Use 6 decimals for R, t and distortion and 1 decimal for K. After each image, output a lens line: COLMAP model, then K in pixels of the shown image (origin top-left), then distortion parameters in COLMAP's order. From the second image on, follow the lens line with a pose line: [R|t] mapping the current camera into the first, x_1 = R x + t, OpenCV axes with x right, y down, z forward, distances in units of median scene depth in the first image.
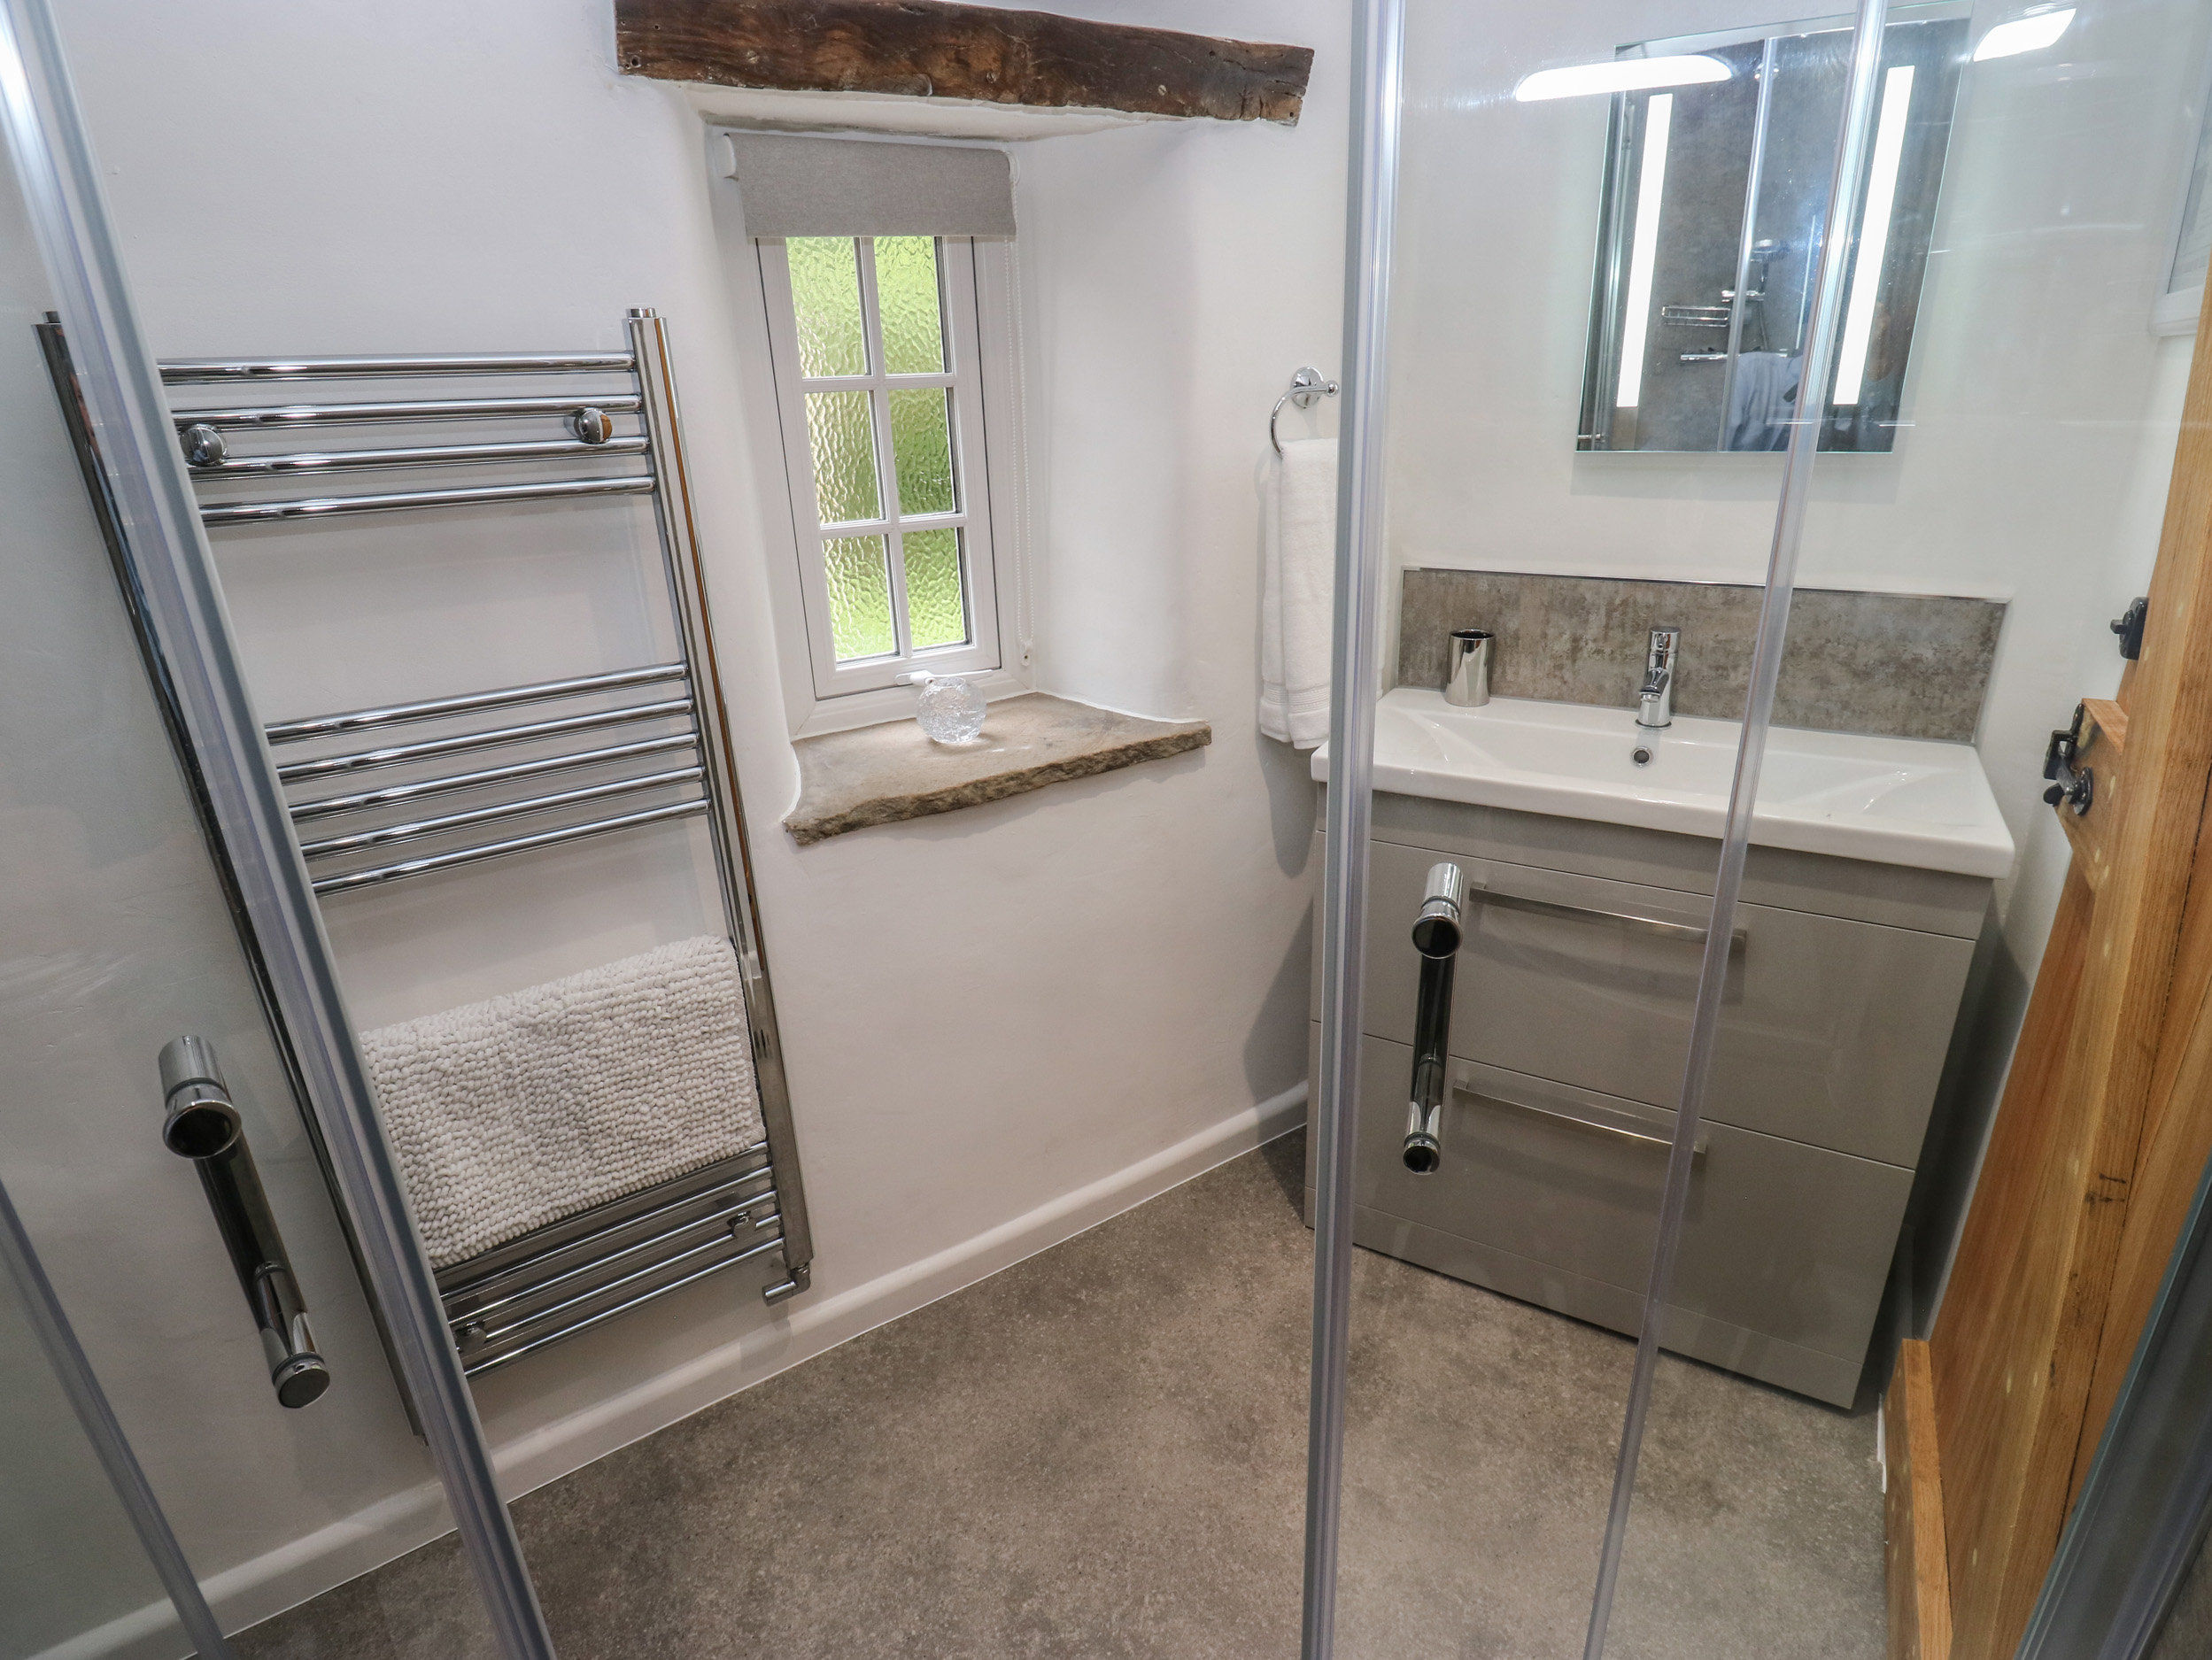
lens RADIAL K [[1202.6, 0, 1127.8], [0, 1202.6, 818.0], [0, 0, 1]] dist [0.002809, -0.015085]
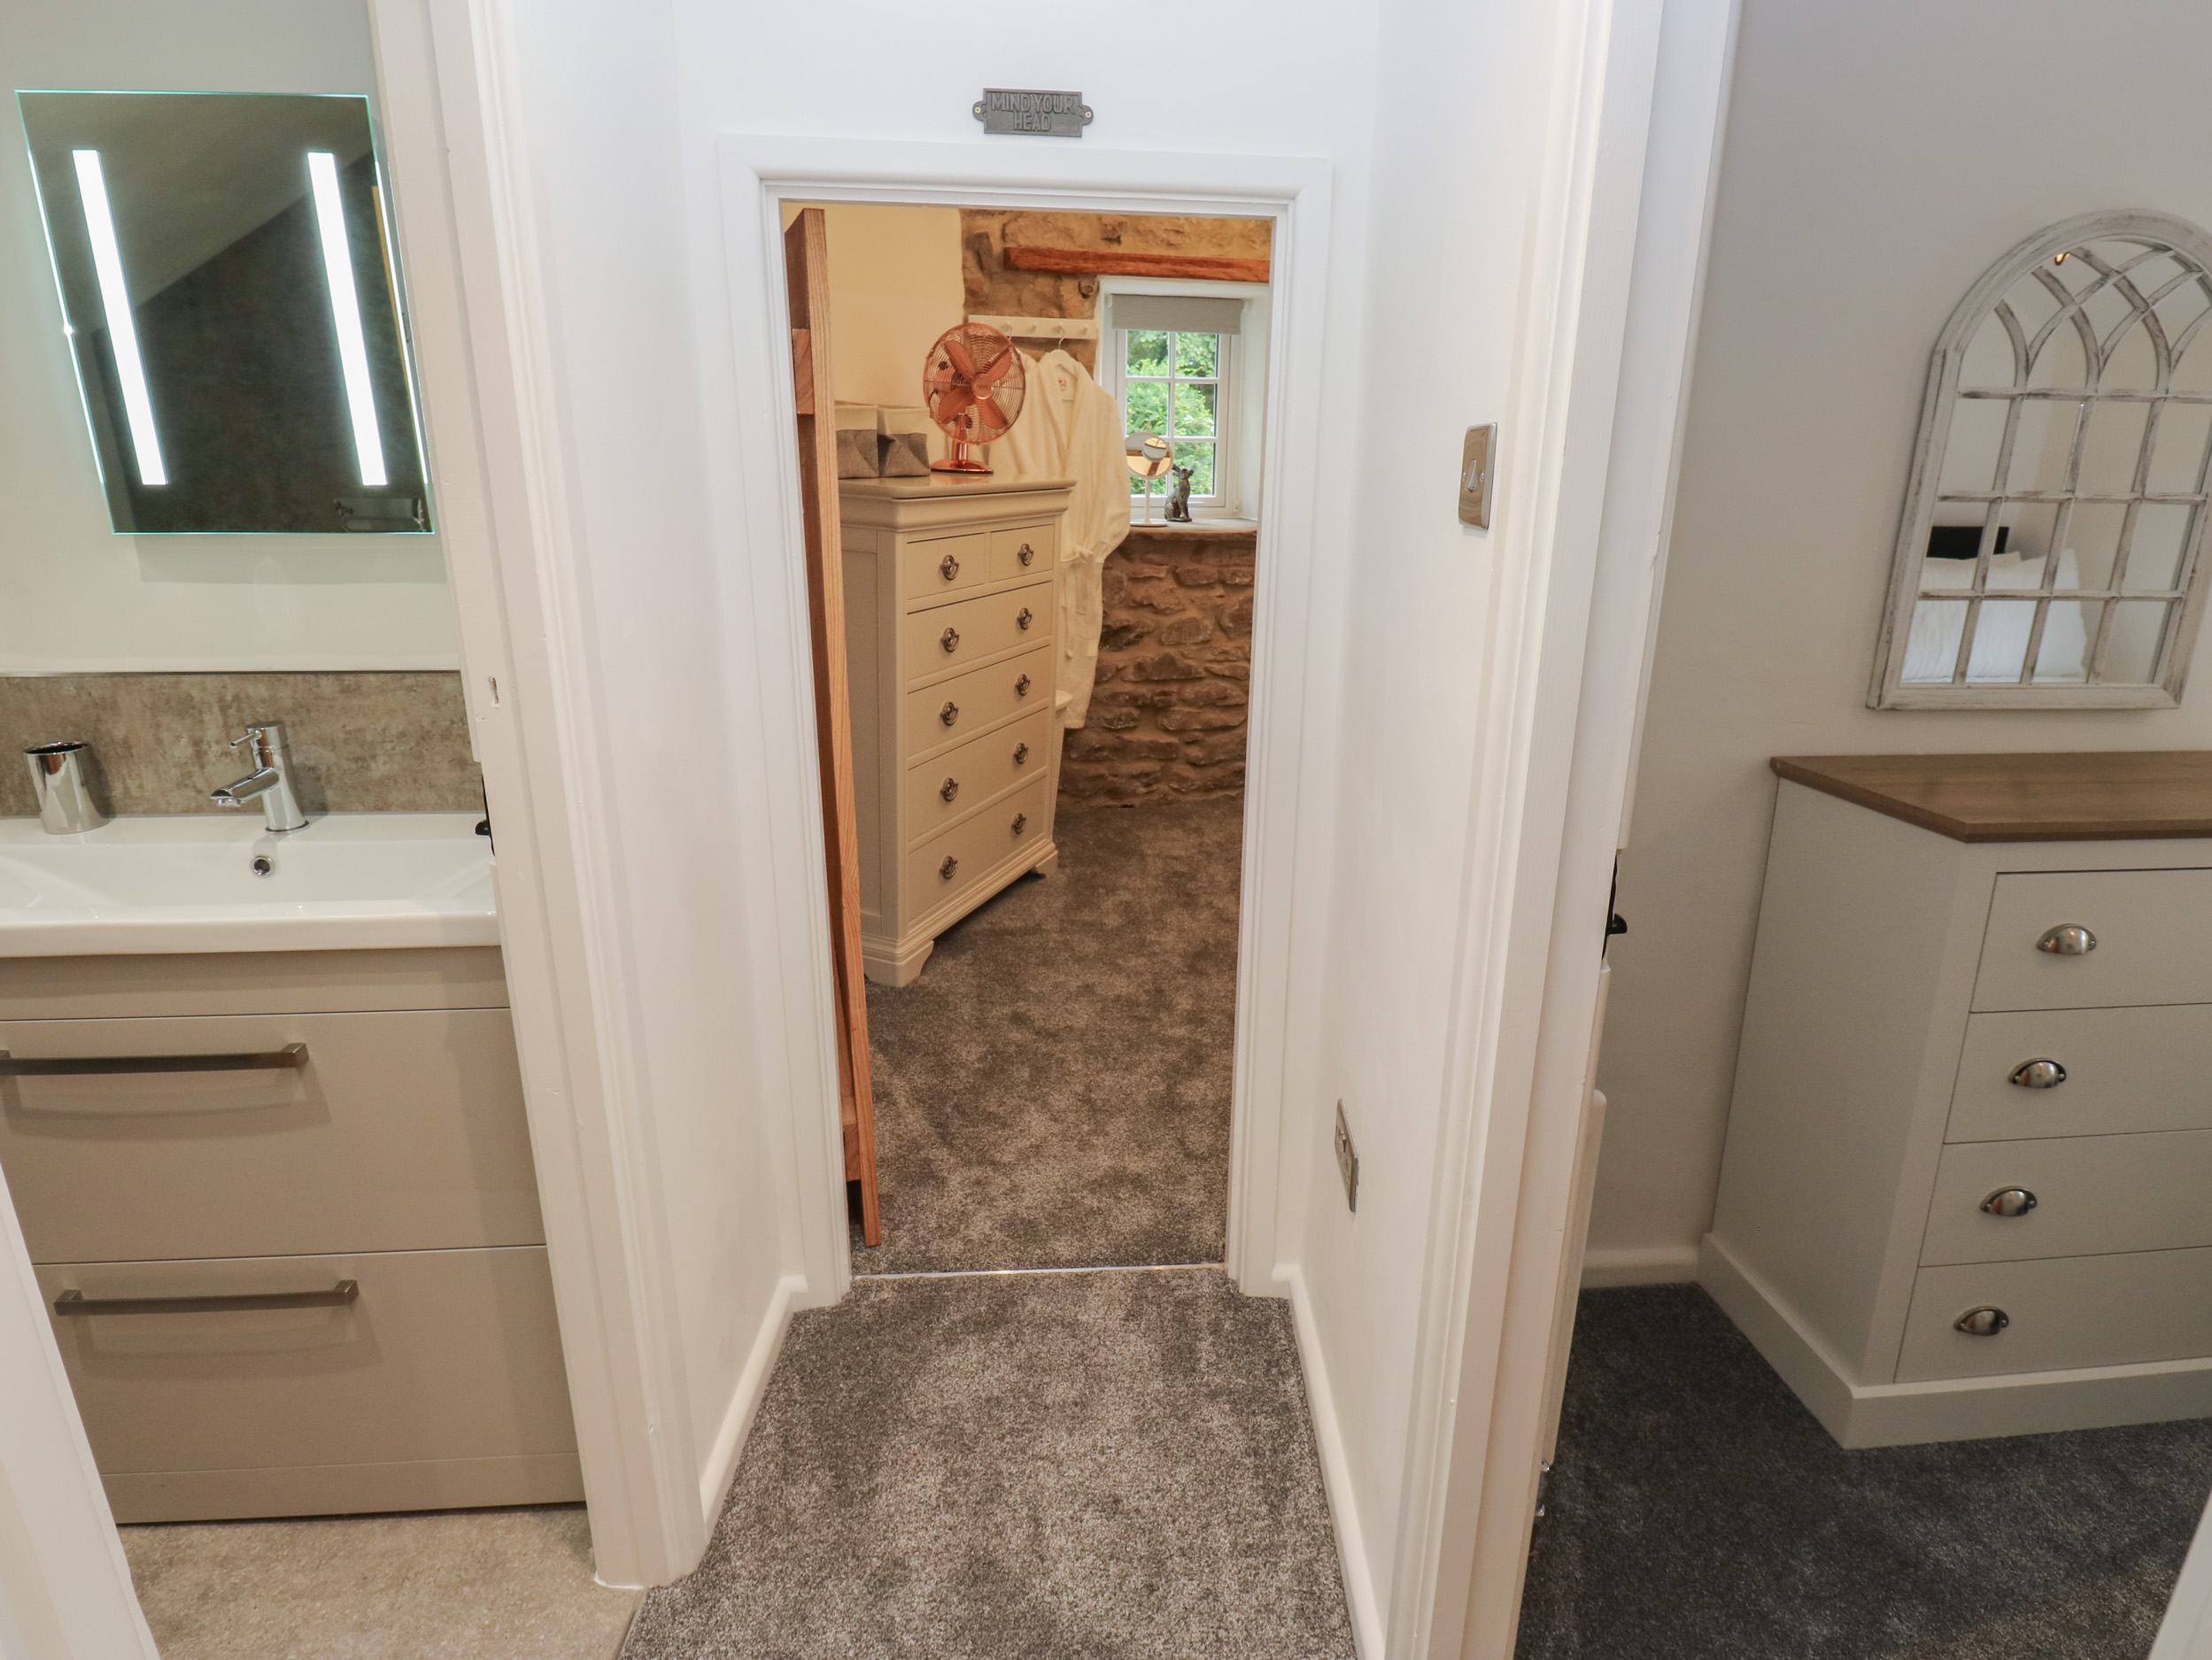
lens RADIAL K [[1202.6, 0, 1127.8], [0, 1202.6, 818.0], [0, 0, 1]] dist [0.002809, -0.015085]
pose [[0.806836, -0.138658, 0.574273, 0.415229], [0.166769, 0.985989, 0.003760, 0.015328], [-0.566748, 0.092737, 0.818655, -0.092712]]
